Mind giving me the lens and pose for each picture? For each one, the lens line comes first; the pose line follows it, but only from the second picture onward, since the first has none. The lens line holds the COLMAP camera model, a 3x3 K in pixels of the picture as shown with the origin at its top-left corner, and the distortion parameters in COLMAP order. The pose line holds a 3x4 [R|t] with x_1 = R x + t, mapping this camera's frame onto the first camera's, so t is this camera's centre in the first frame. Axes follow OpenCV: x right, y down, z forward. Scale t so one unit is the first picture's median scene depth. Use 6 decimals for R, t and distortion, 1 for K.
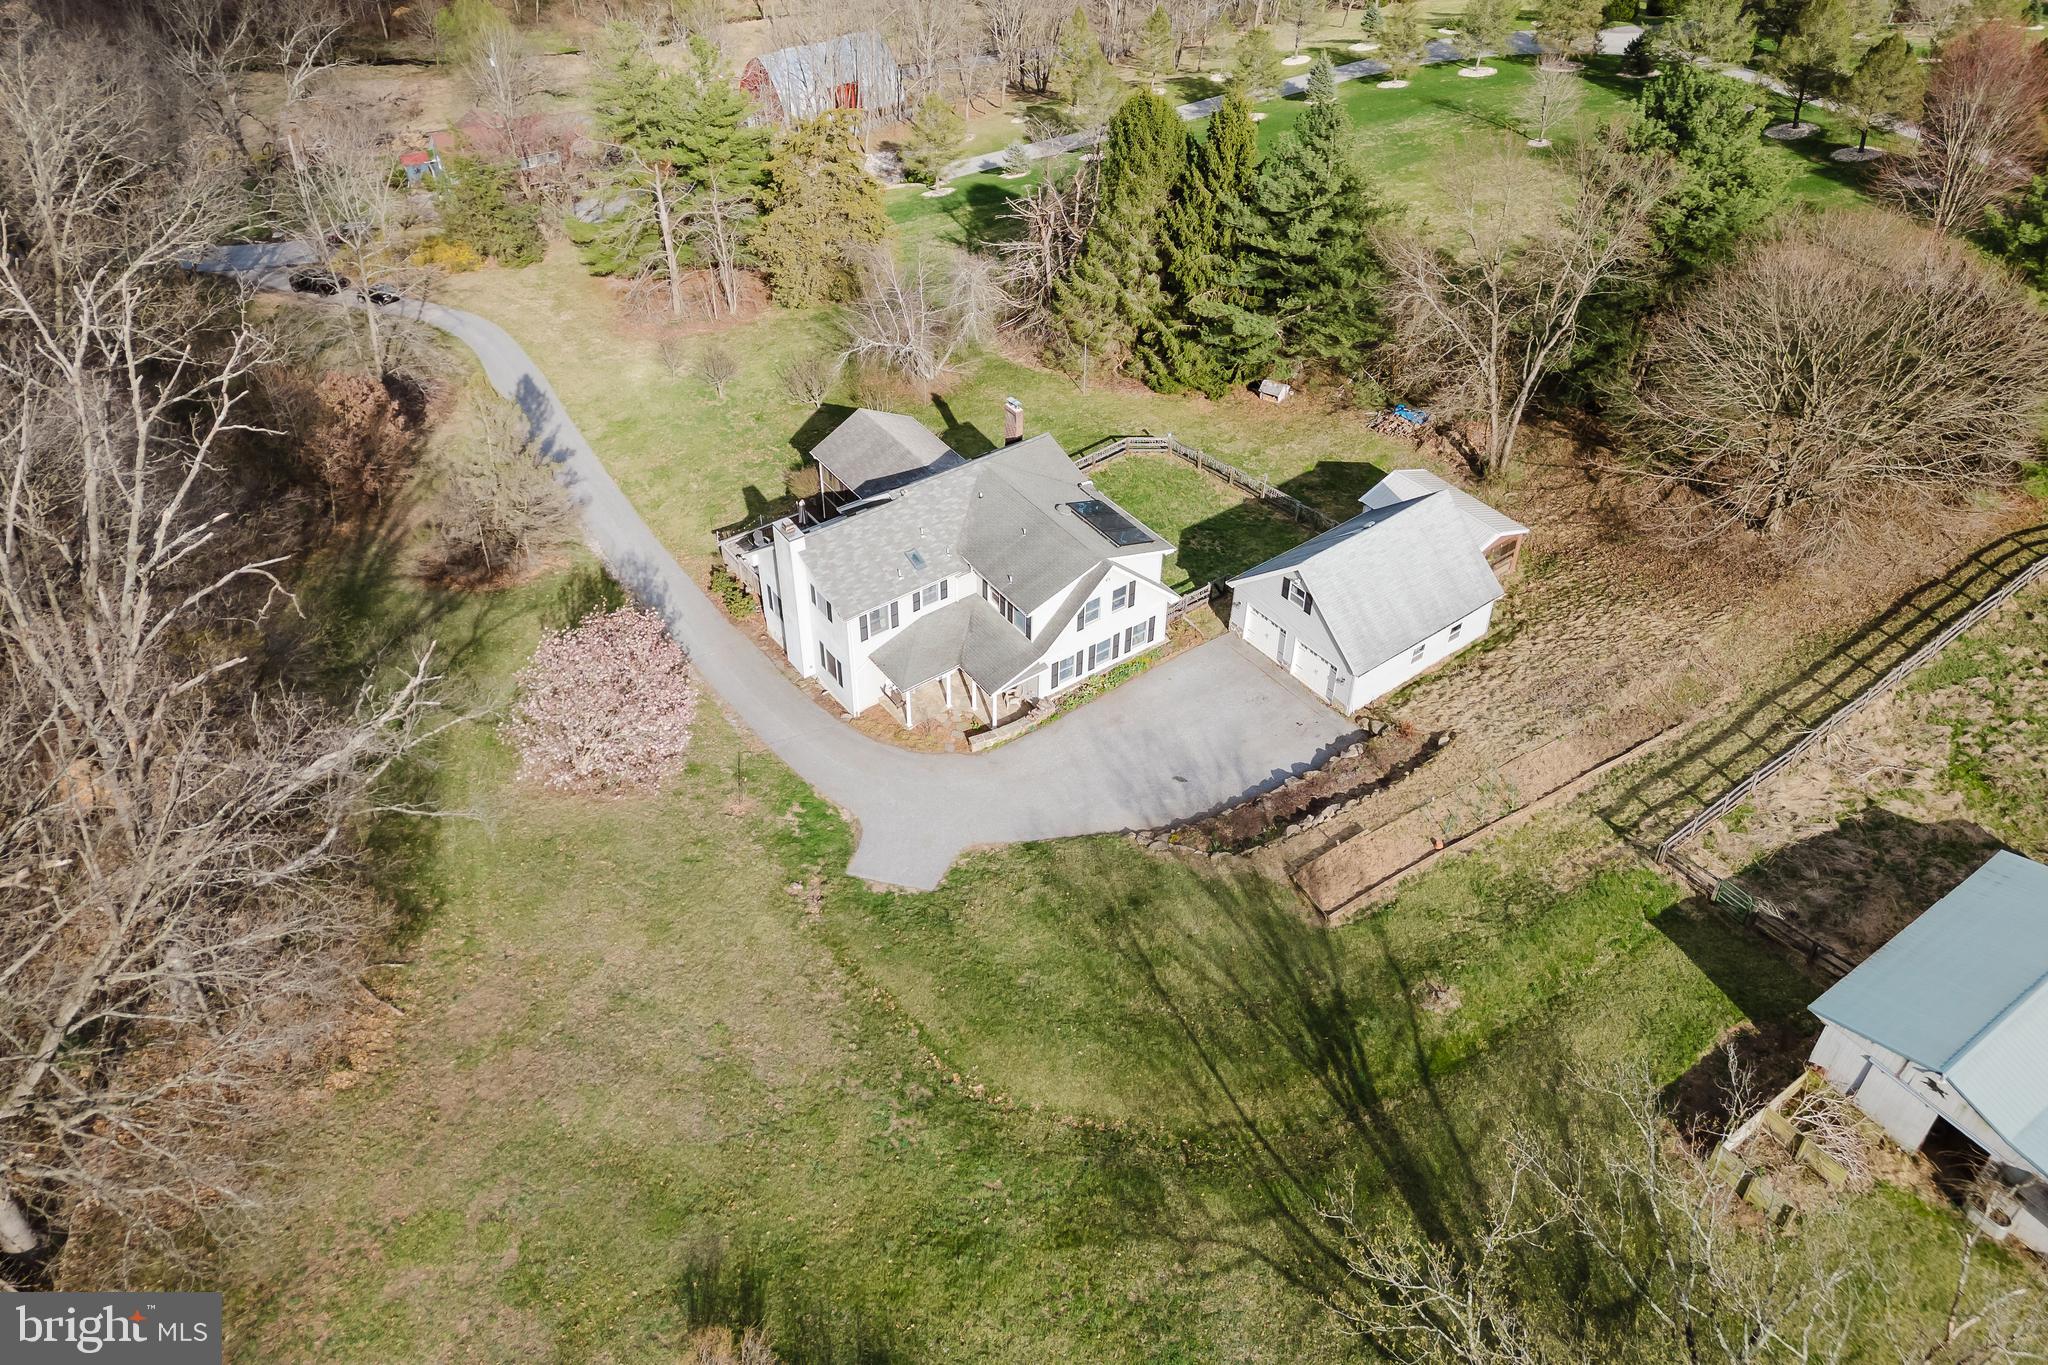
lens RADIAL K [[1357.3, 0, 1024.0], [0, 1357.3, 682.5], [0, 0, 1]] dist [0.071443, -0.000507]
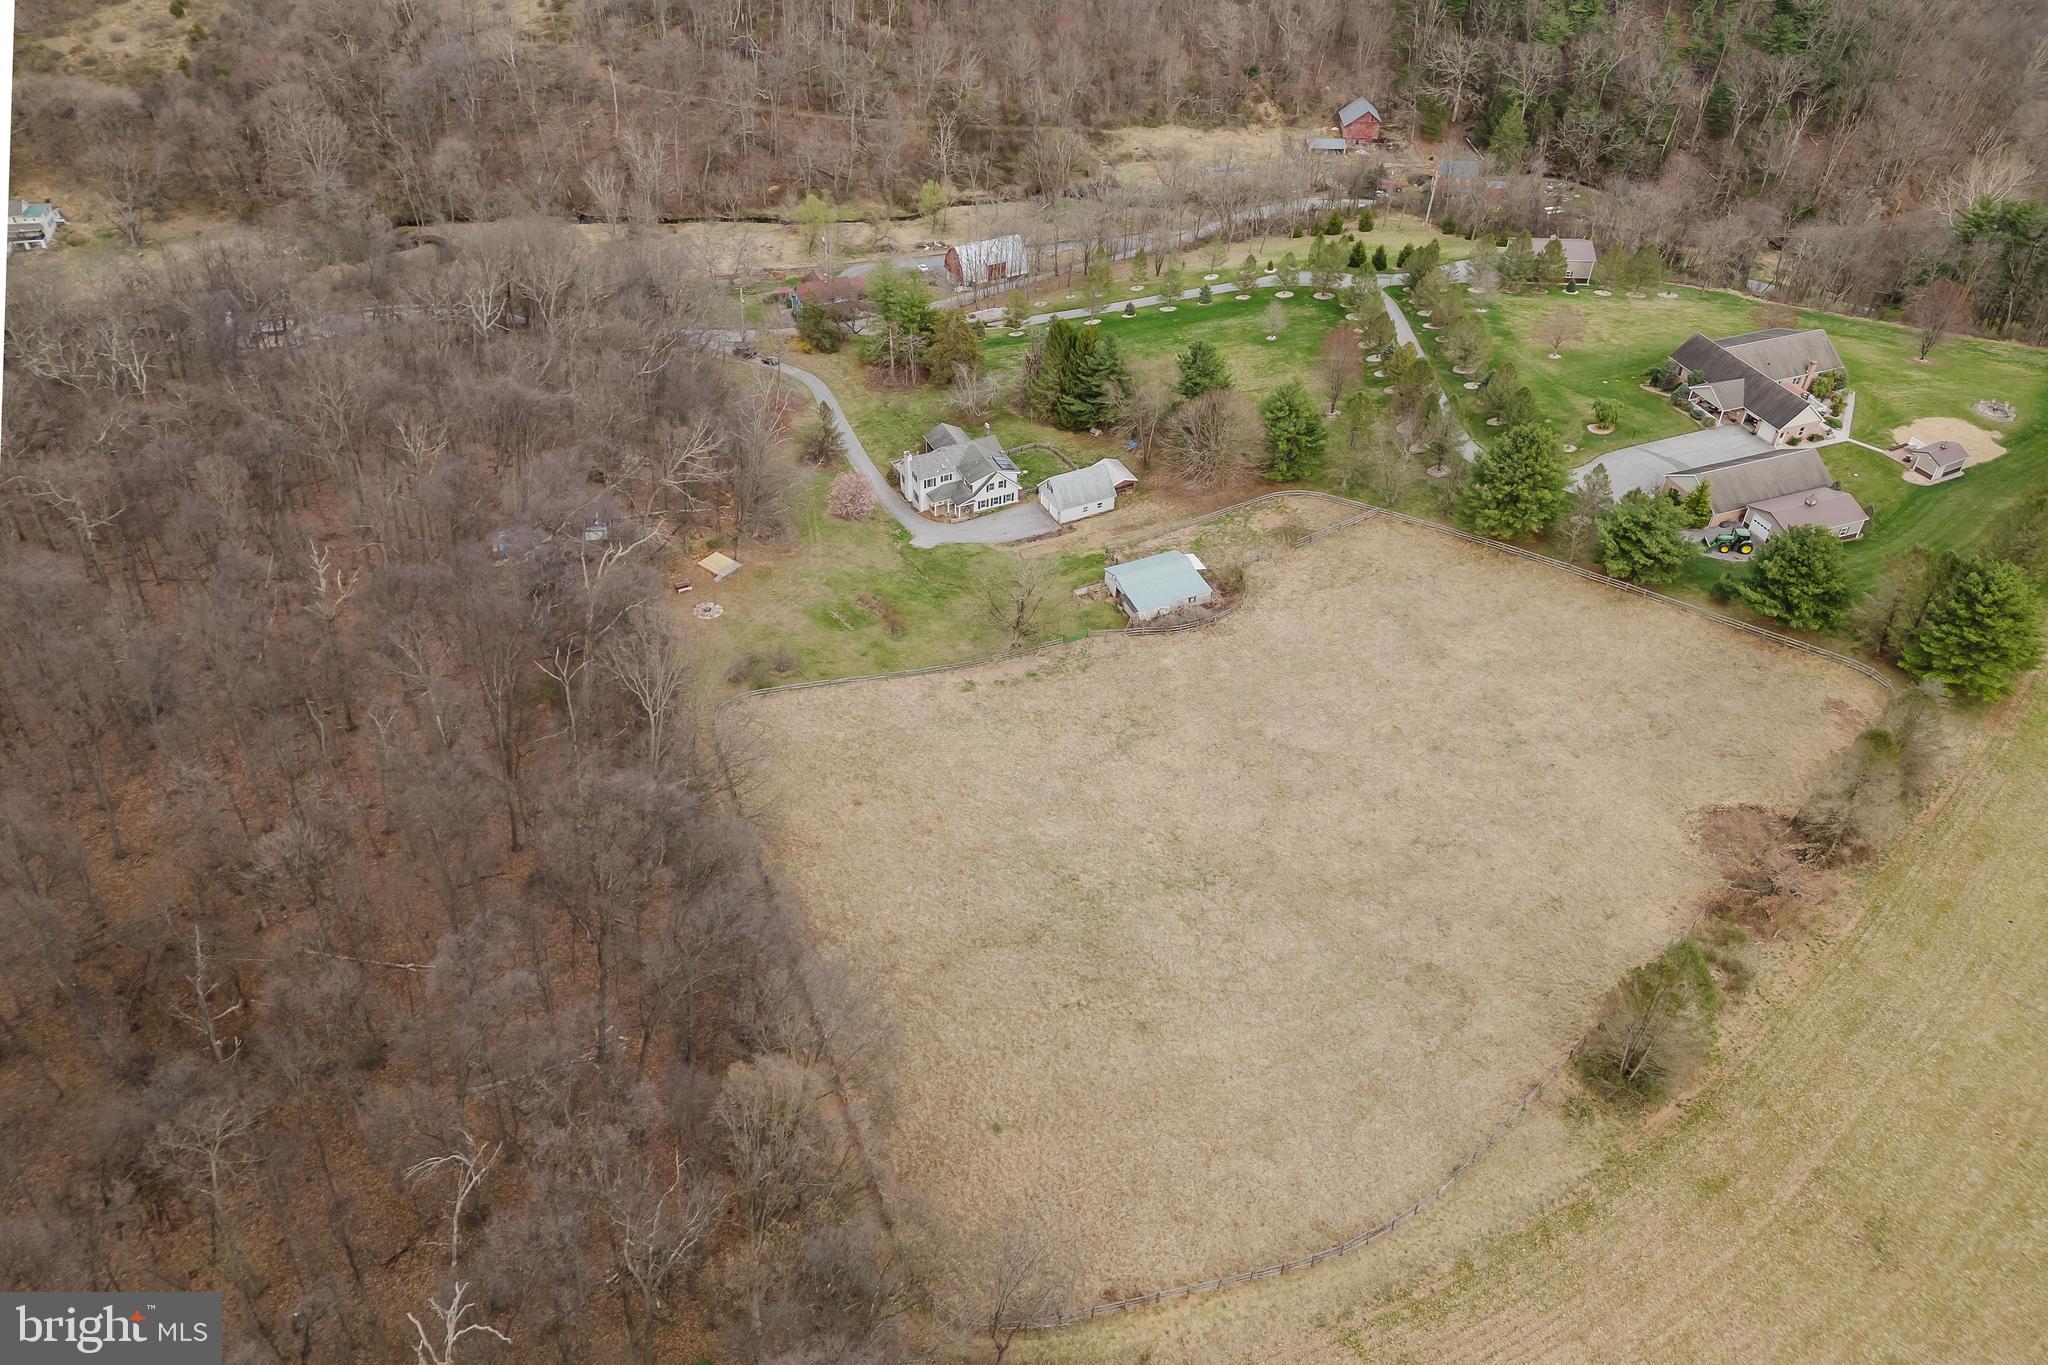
lens RADIAL K [[1357.3, 0, 1024.0], [0, 1357.3, 682.5], [0, 0, 1]] dist [0.071443, -0.000507]
pose [[0.982689, 0.112882, -0.146901, 0.676778], [-0.116930, 0.992955, -0.019191, 0.483287], [0.143700, 0.036036, 0.988965, -2.309948]]
